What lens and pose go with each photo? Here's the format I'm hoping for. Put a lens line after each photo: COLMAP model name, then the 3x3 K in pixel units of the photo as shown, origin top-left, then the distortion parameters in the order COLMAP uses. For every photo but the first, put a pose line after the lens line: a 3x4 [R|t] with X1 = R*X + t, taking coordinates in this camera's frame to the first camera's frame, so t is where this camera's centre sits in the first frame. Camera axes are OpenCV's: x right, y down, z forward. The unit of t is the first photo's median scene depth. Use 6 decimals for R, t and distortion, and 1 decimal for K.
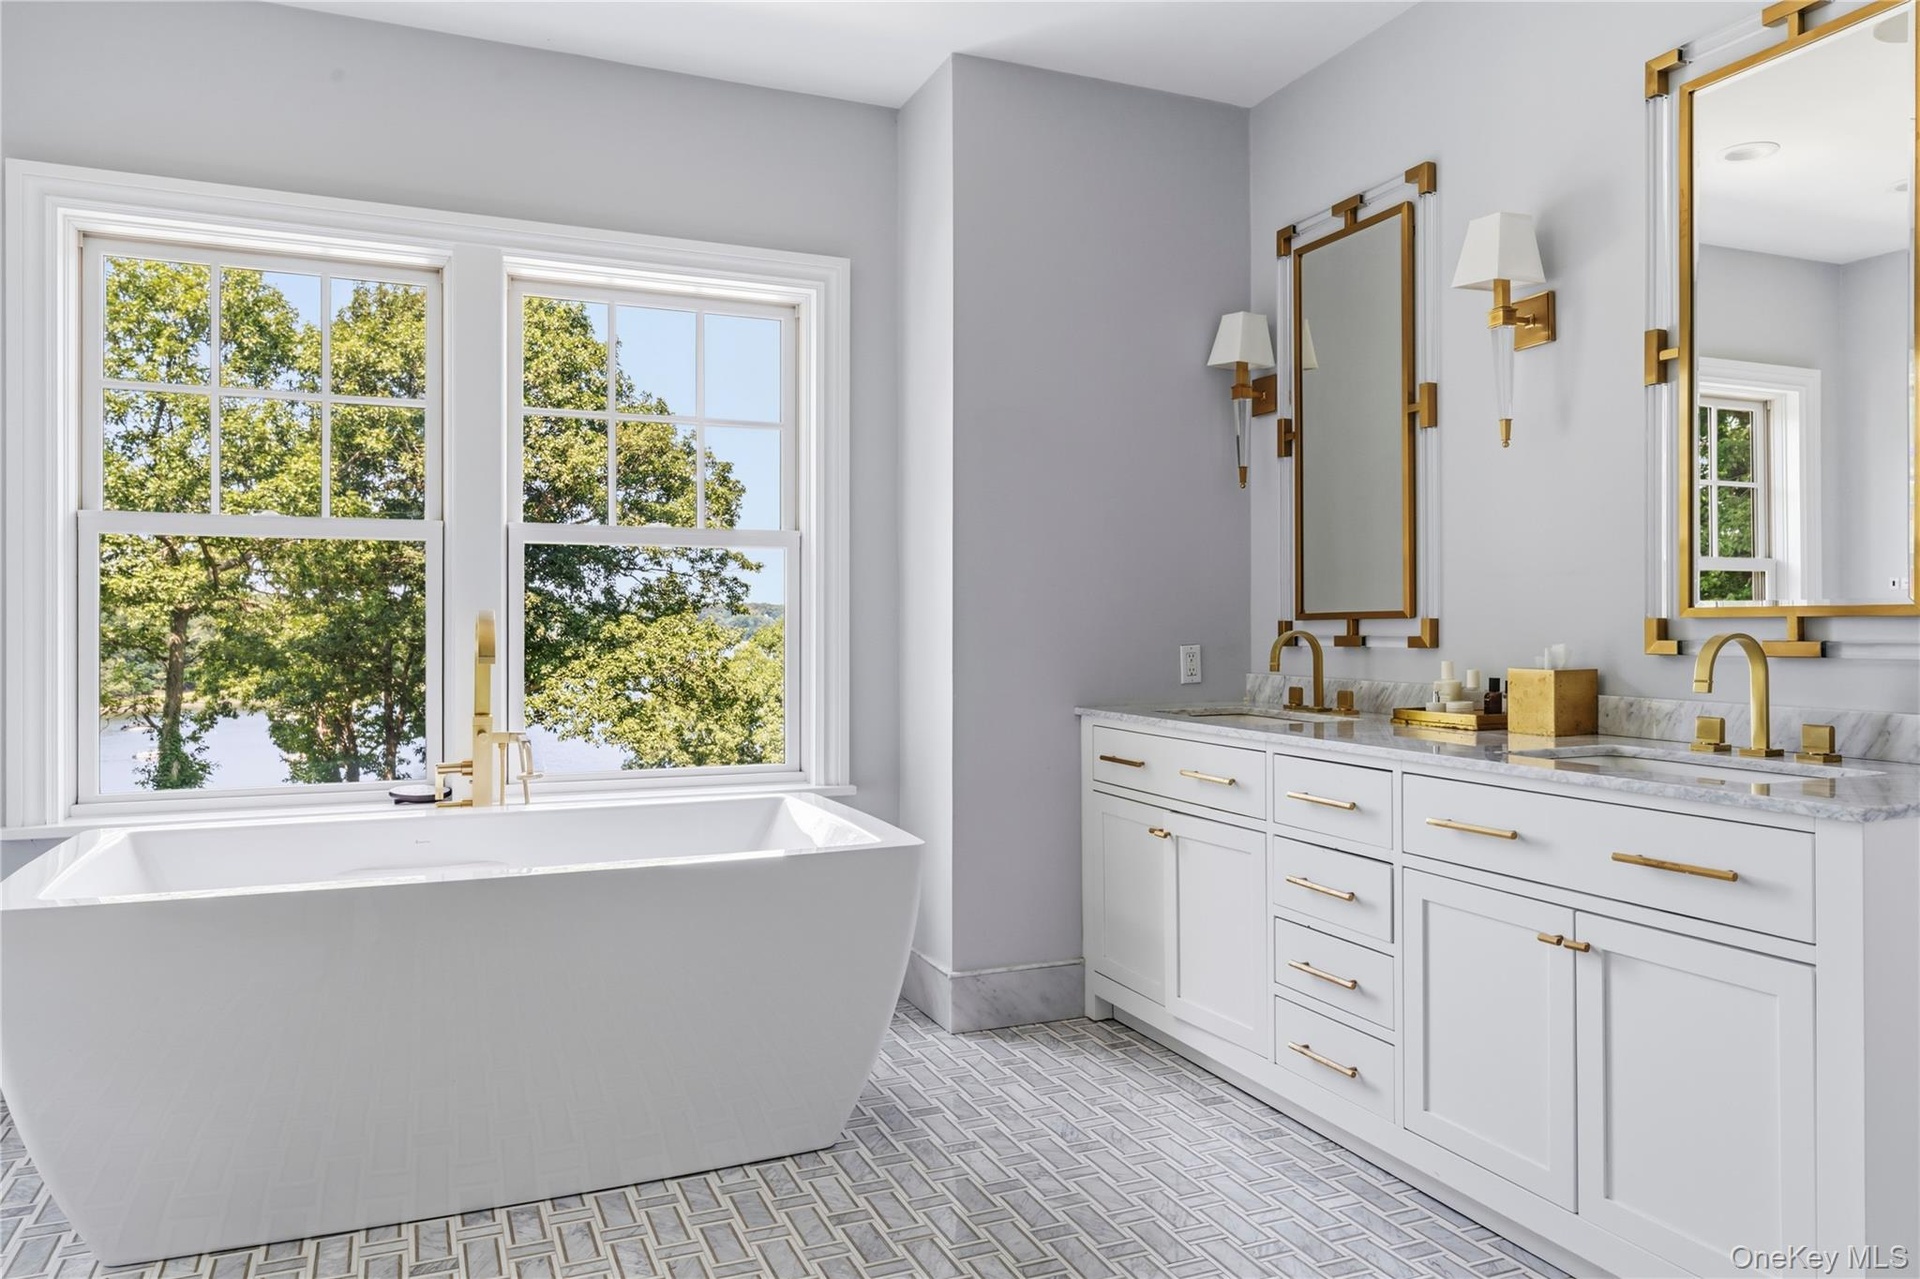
lens RADIAL K [[1275.8, 0, 955.3], [0, 1275.8, 626.9], [0, 0, 1]] dist [0.011350, -0.004393]
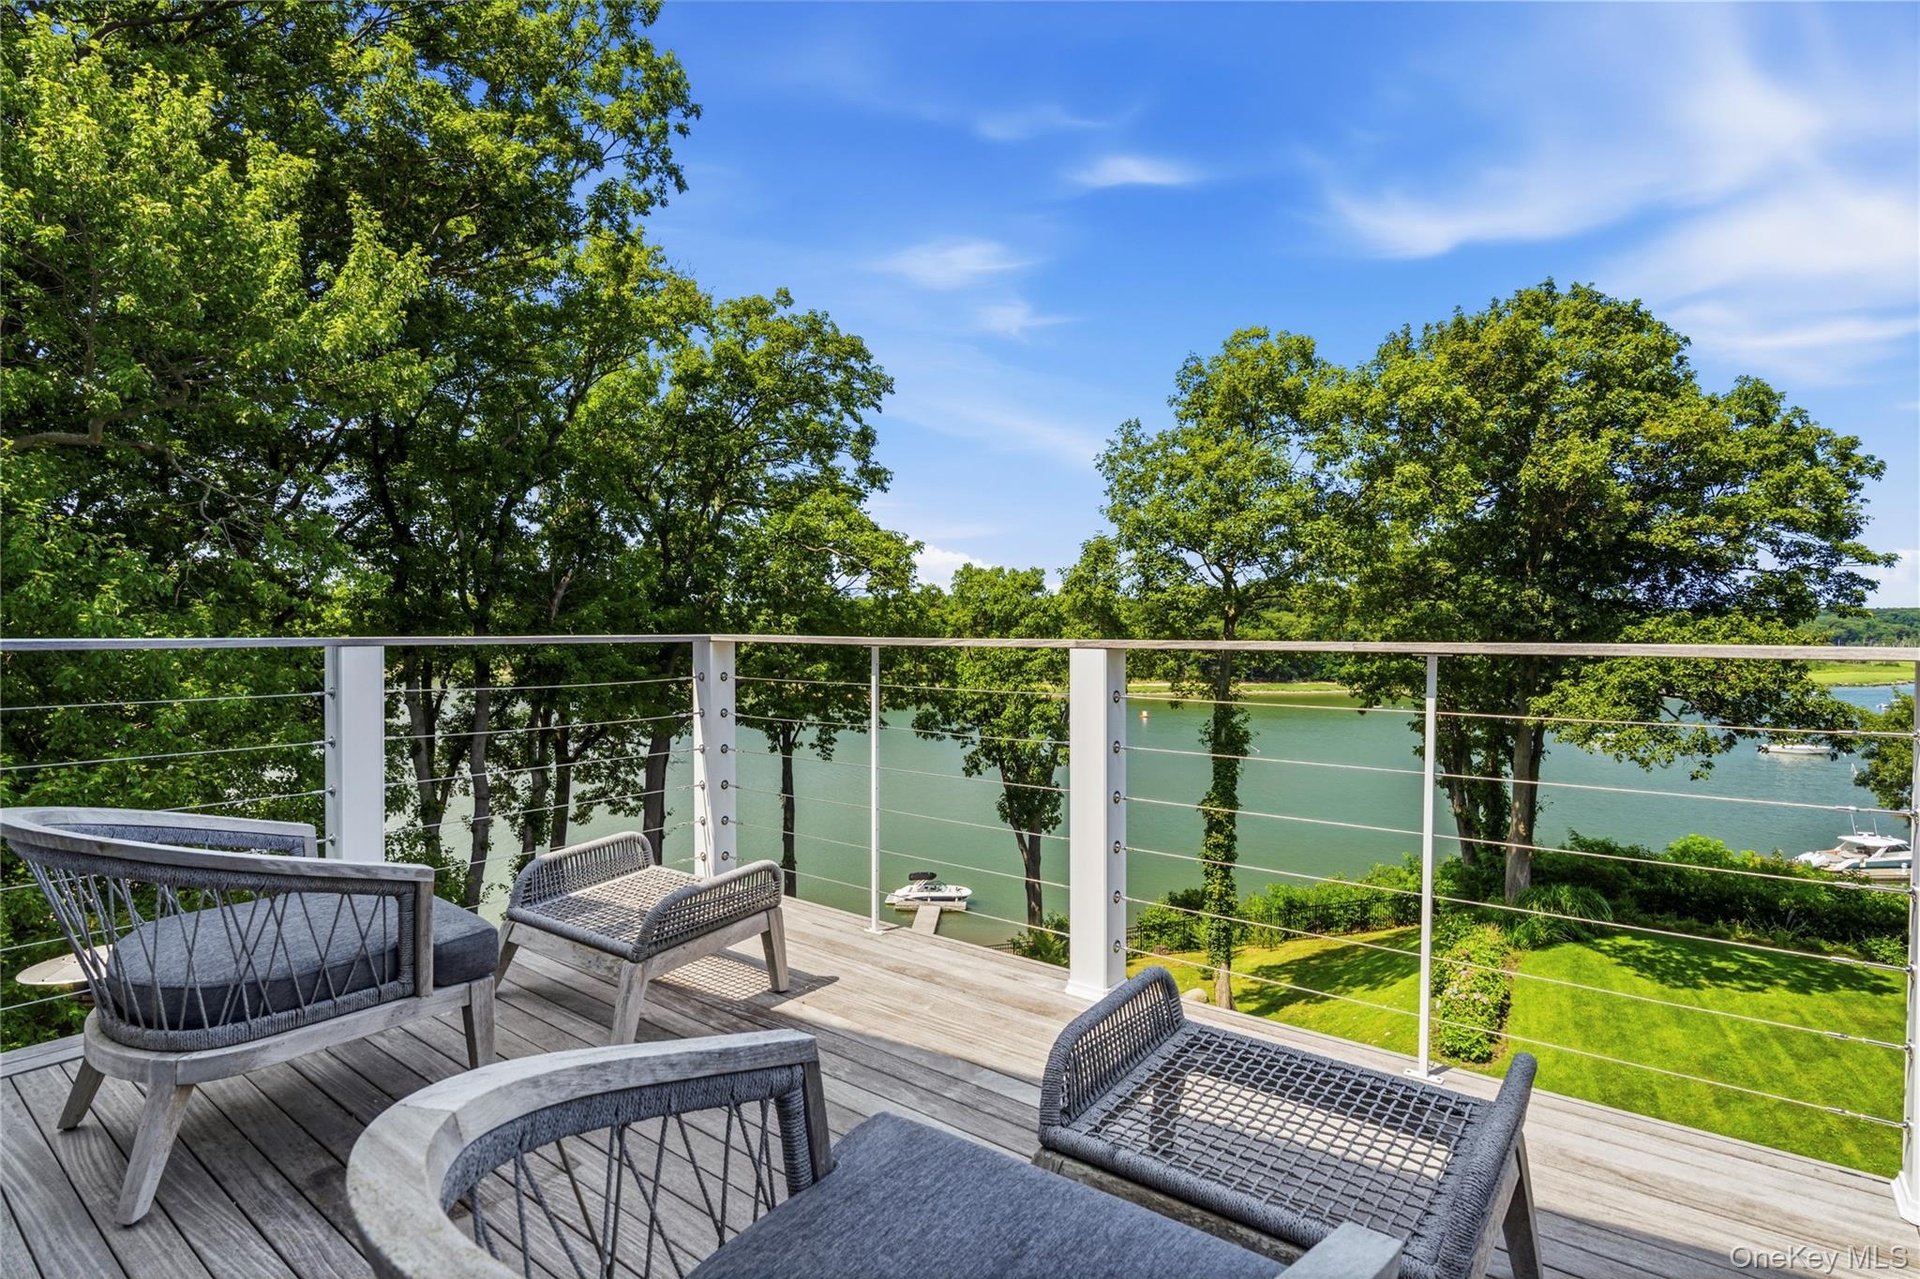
lens RADIAL K [[989.8, 0, 959.3], [0, 989.8, 642.7], [0, 0, 1]] dist [-0.005812, -0.000752]
pose [[0.475798, 0.017248, -0.879385, 0.117536], [-0.006264, 0.999849, 0.016222, 0.000102], [0.879532, -0.002209, 0.475834, 0.177369]]
